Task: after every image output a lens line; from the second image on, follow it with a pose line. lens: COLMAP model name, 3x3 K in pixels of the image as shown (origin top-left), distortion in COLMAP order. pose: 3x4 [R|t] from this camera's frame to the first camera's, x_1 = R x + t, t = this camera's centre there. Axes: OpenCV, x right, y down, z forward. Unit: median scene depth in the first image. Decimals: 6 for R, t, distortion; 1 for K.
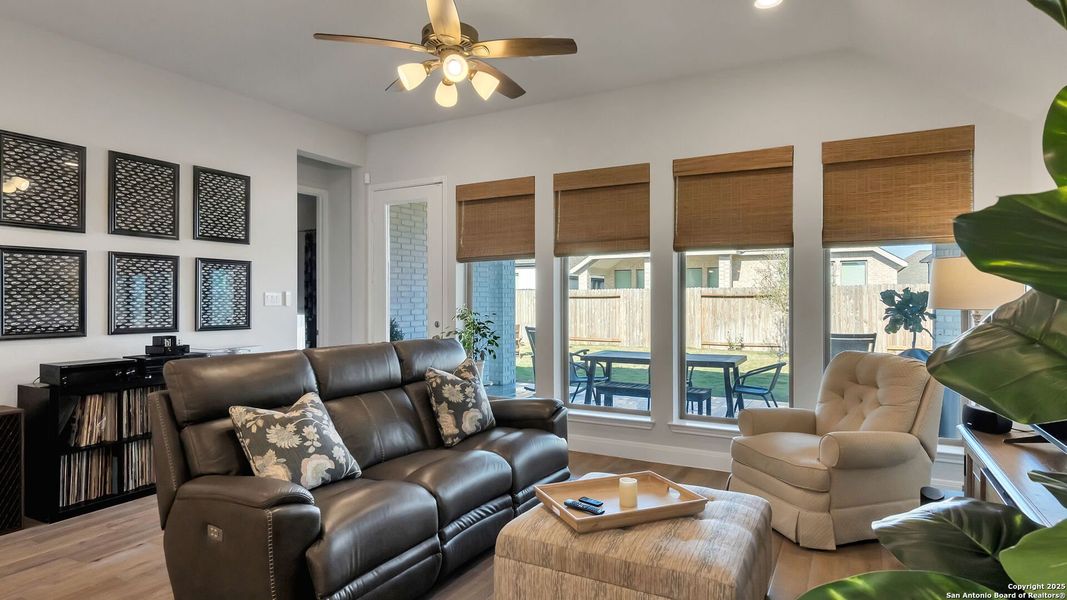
lens RADIAL K [[593.1, 0, 533.5], [0, 593.1, 300.0], [0, 0, 1]] dist [-0.001070, -0.000727]
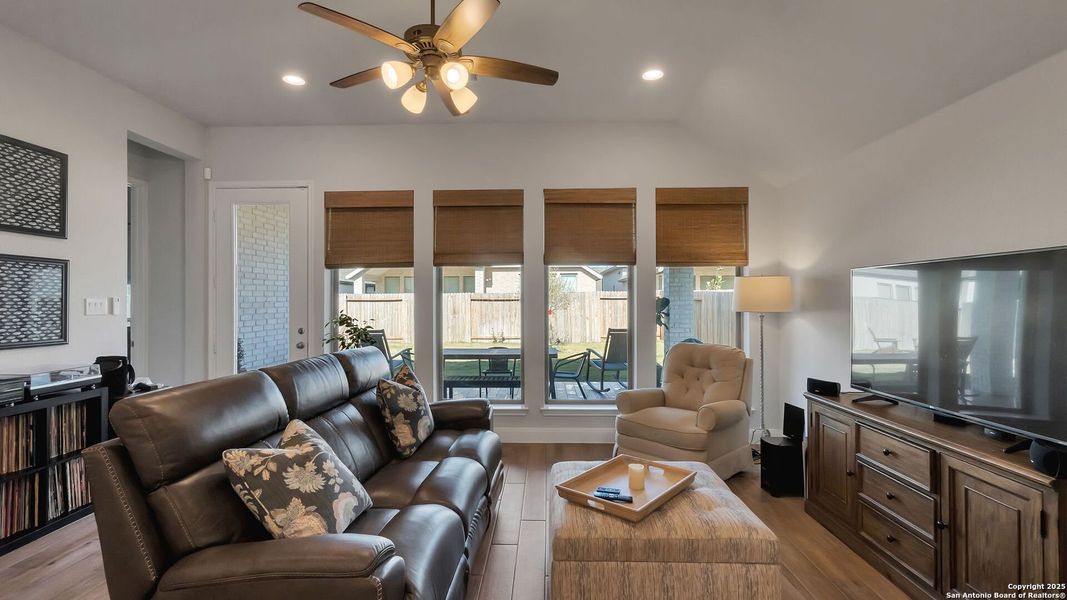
lens RADIAL K [[488.2, 0, 533.5], [0, 488.2, 300.0], [0, 0, 1]] dist [-0.001732, 0.000010]
pose [[0.887815, -0.000533, 0.460201, -0.266988], [0.002466, 0.999990, -0.003599, -0.008888], [-0.460195, 0.004330, 0.887808, 0.148018]]
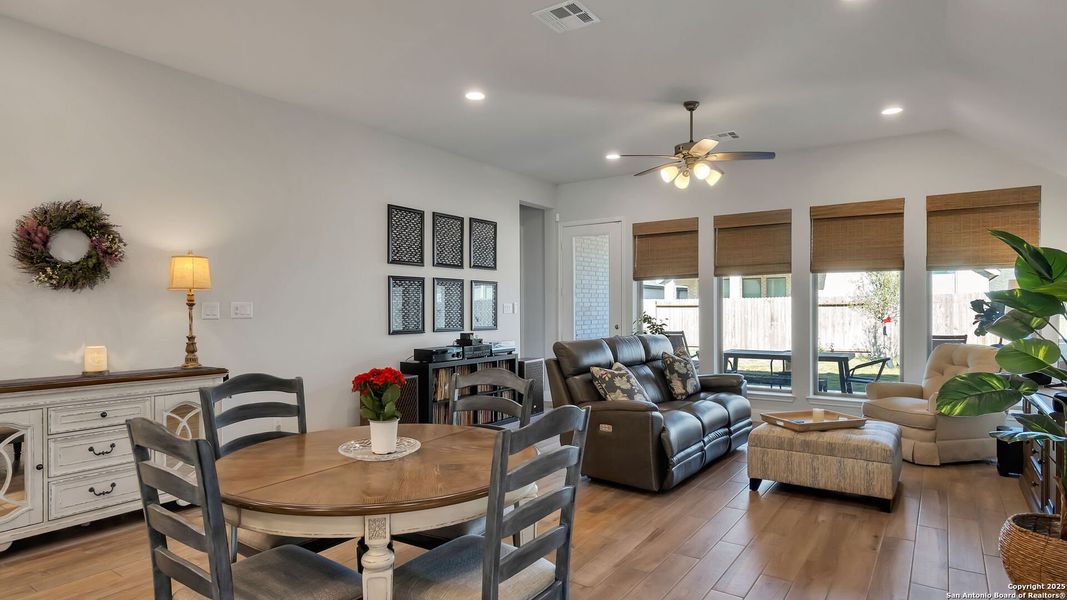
lens RADIAL K [[603.3, 0, 528.9], [0, 603.3, 313.5], [0, 0, 1]] dist [-0.000368, 0.000982]
pose [[0.994699, -0.002108, -0.102807, -0.305879], [0.002835, 0.999972, 0.006924, 0.000641], [0.102789, -0.007179, 0.994677, -0.524943]]
